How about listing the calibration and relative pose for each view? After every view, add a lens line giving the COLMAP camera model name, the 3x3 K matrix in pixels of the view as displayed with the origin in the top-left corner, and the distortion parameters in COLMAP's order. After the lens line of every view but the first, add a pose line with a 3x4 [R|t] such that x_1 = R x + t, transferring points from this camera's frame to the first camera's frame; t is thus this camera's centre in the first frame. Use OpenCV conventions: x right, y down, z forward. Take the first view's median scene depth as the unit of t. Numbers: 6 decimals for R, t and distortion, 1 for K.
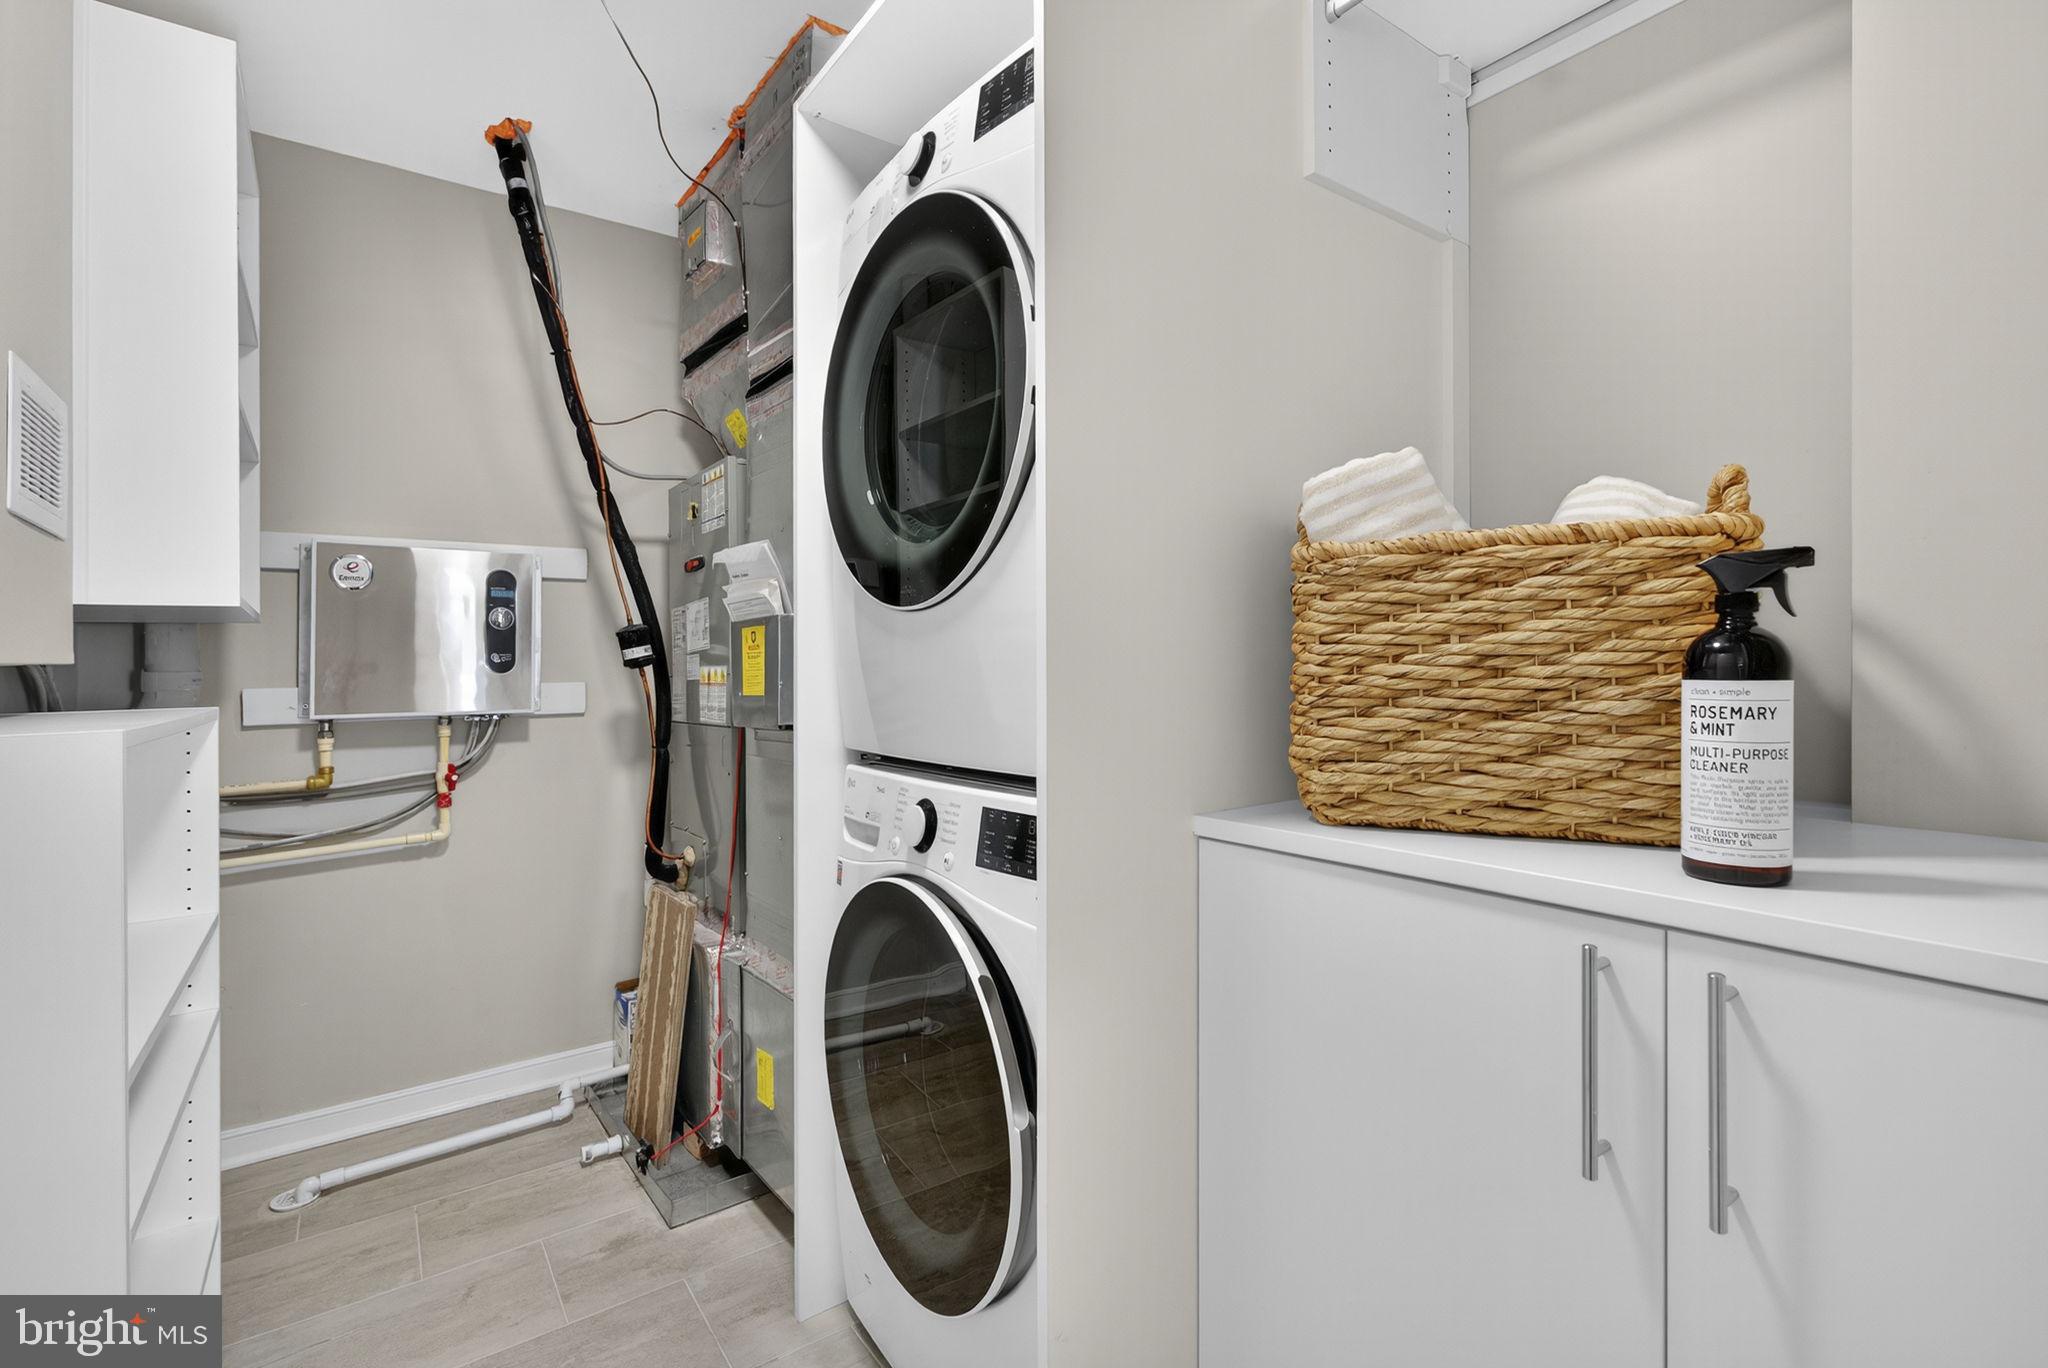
lens RADIAL K [[947.0, 0, 988.6], [0, 947.0, 682.9], [0, 0, 1]] dist [0.001000, 0.000631]
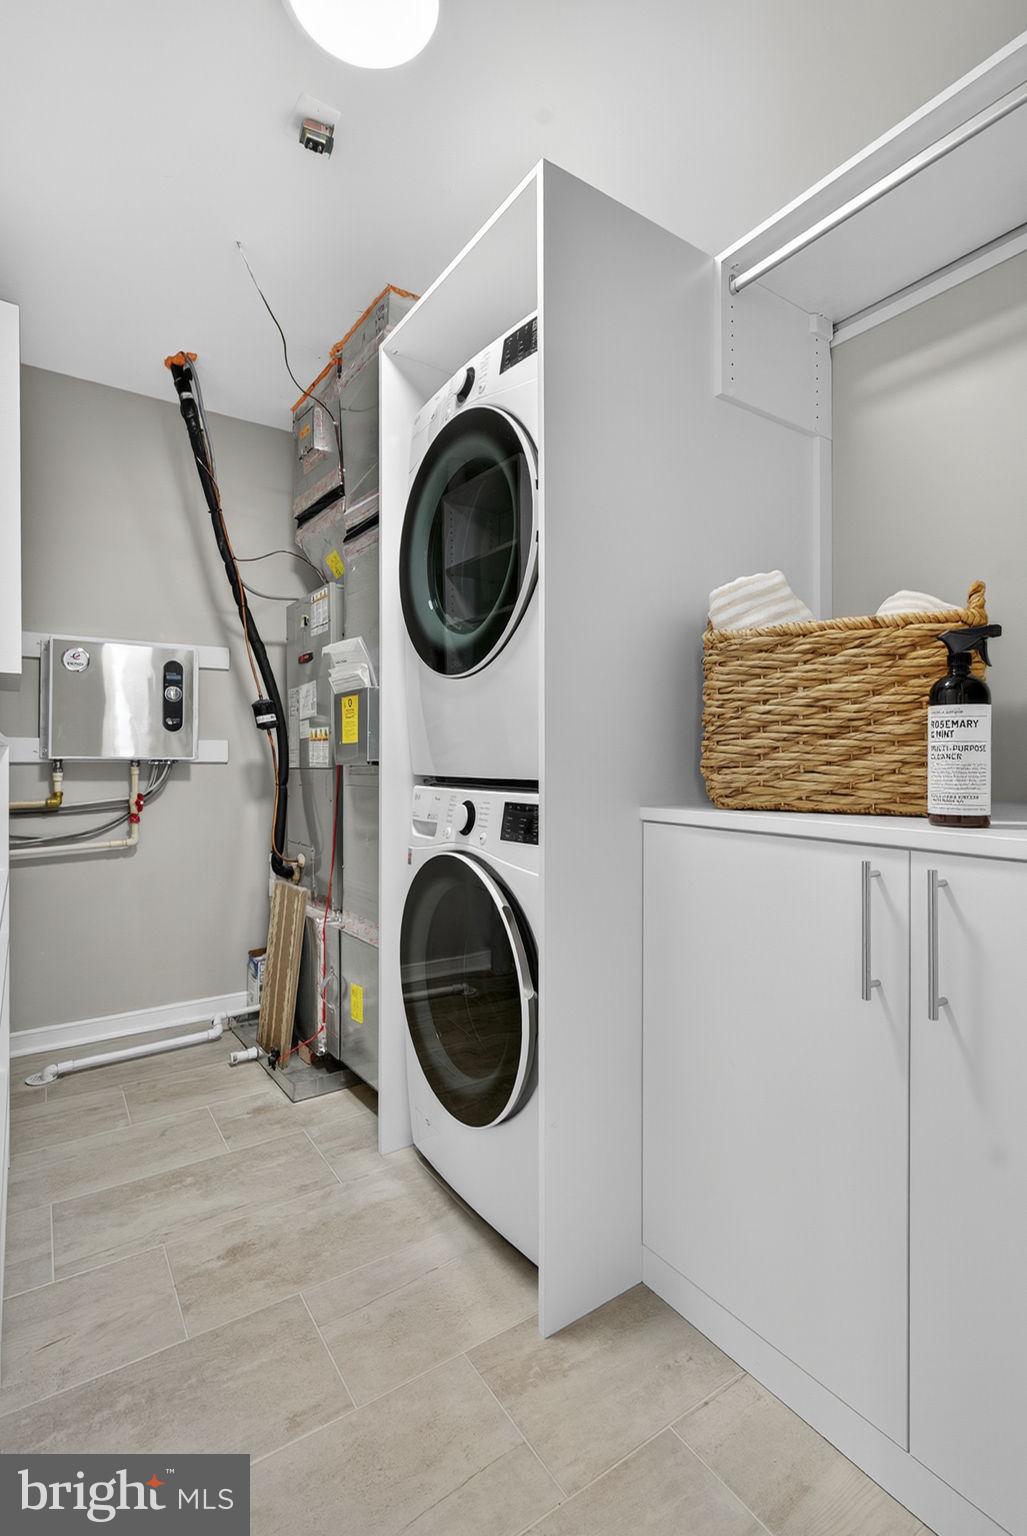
lens RADIAL K [[715.6, 0, 512.1], [0, 715.6, 758.7], [0, 0, 1]] dist [0.000423, 0.000246]
pose [[0.999996, 0.000988, 0.002734, 0.002714], [-0.000970, 0.999977, -0.006779, 0.075667], [-0.002741, 0.006776, 0.999973, -0.192612]]
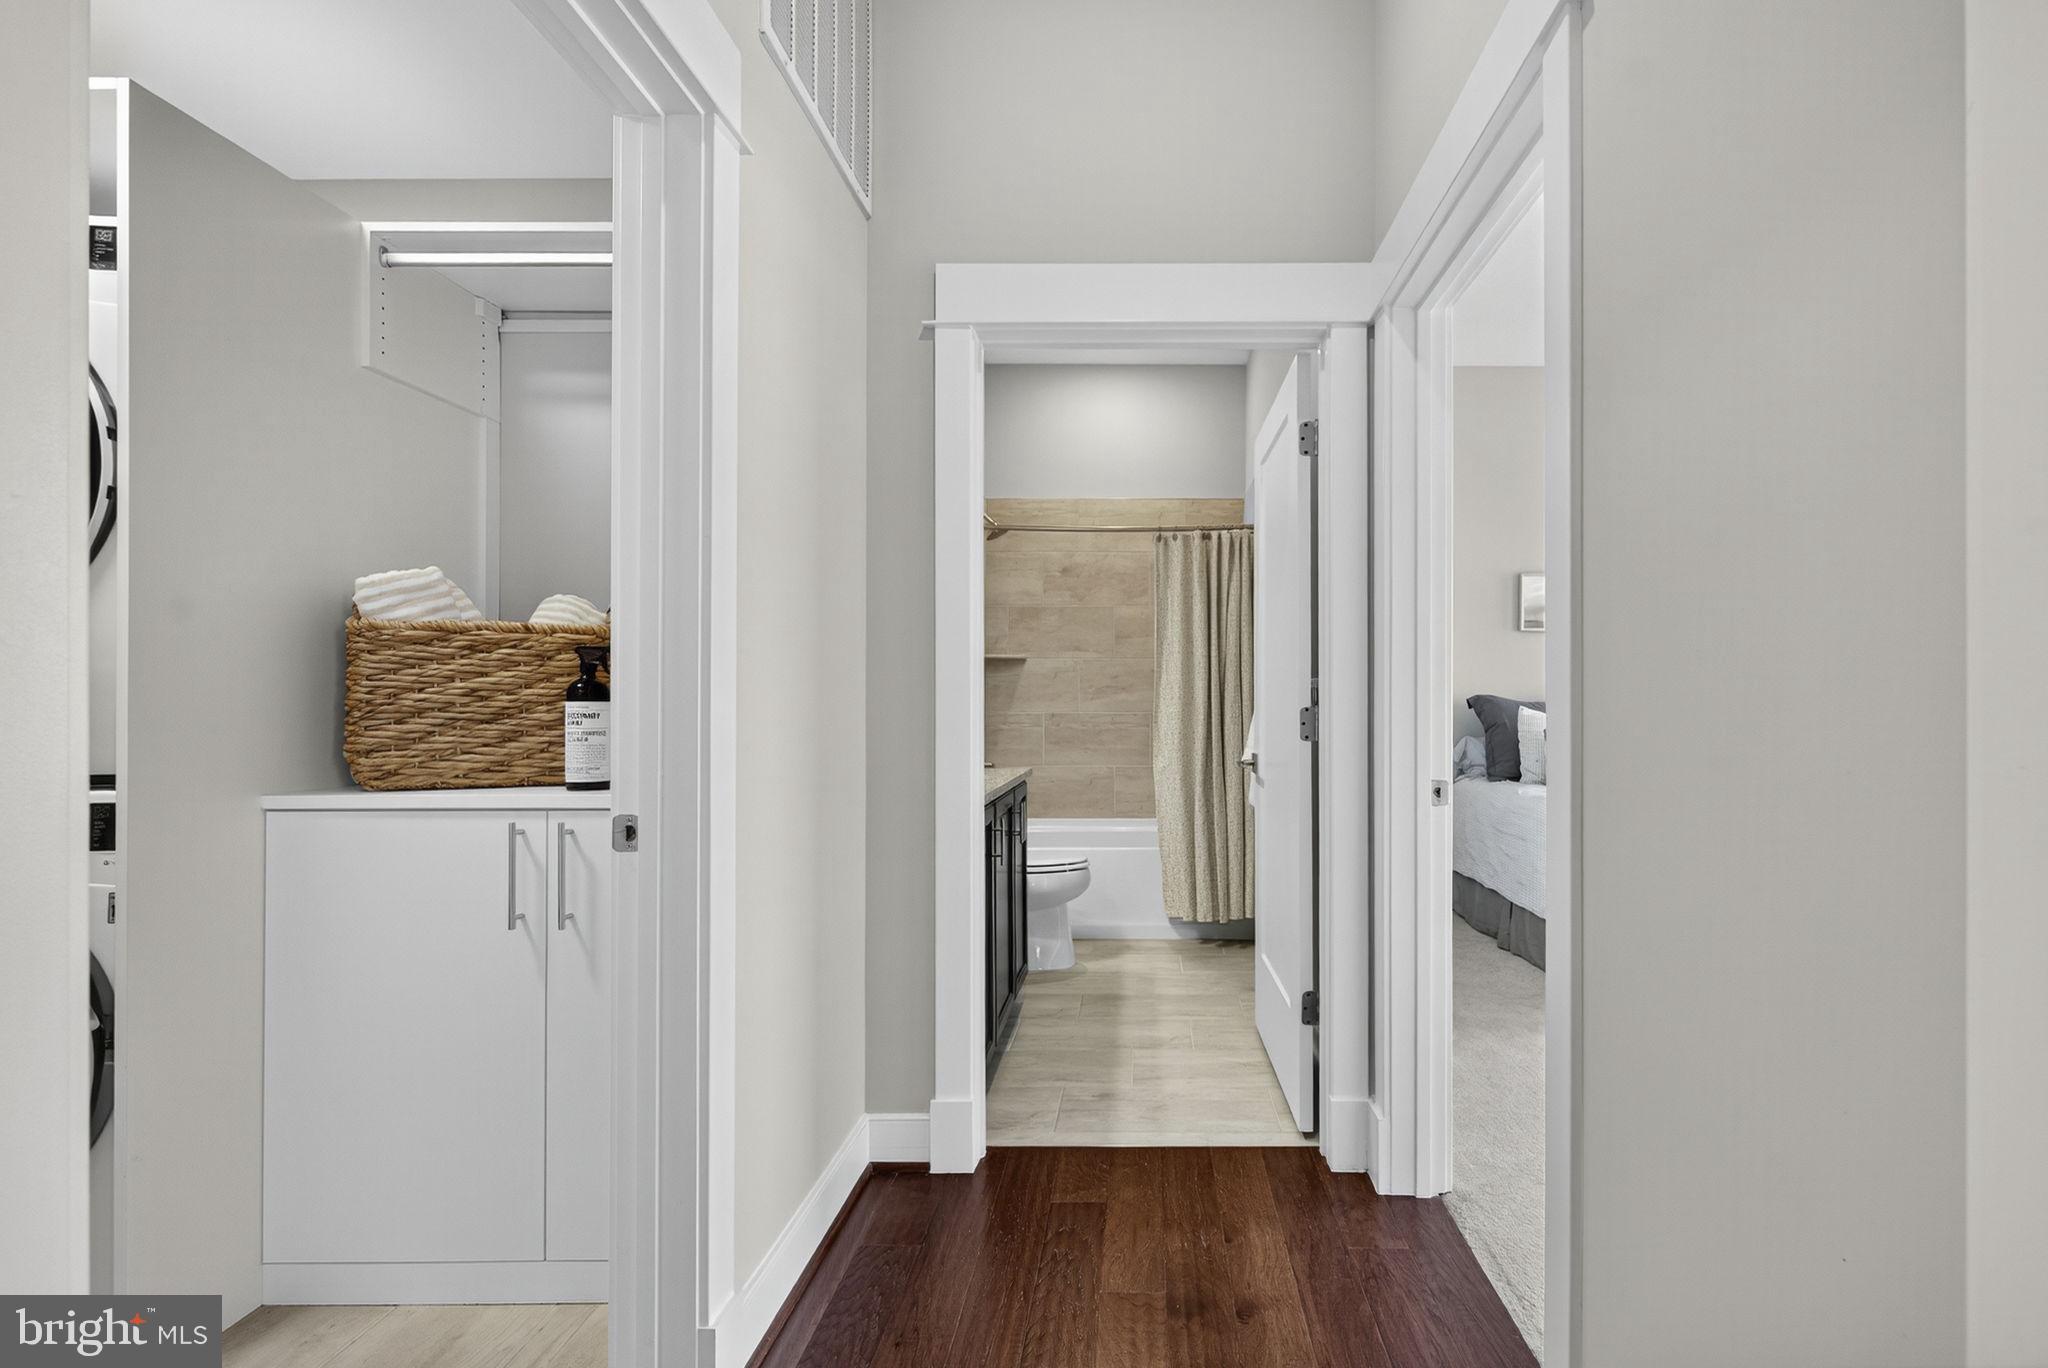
lens RADIAL K [[840.2, 0, 1061.6], [0, 840.2, 706.0], [0, 0, 1]] dist [-0.000023, 0.000227]
pose [[0.550870, 0.005689, 0.834572, -0.201000], [0.011100, 0.999838, -0.014142, 0.036908], [-0.834517, 0.017055, 0.550718, -0.803448]]
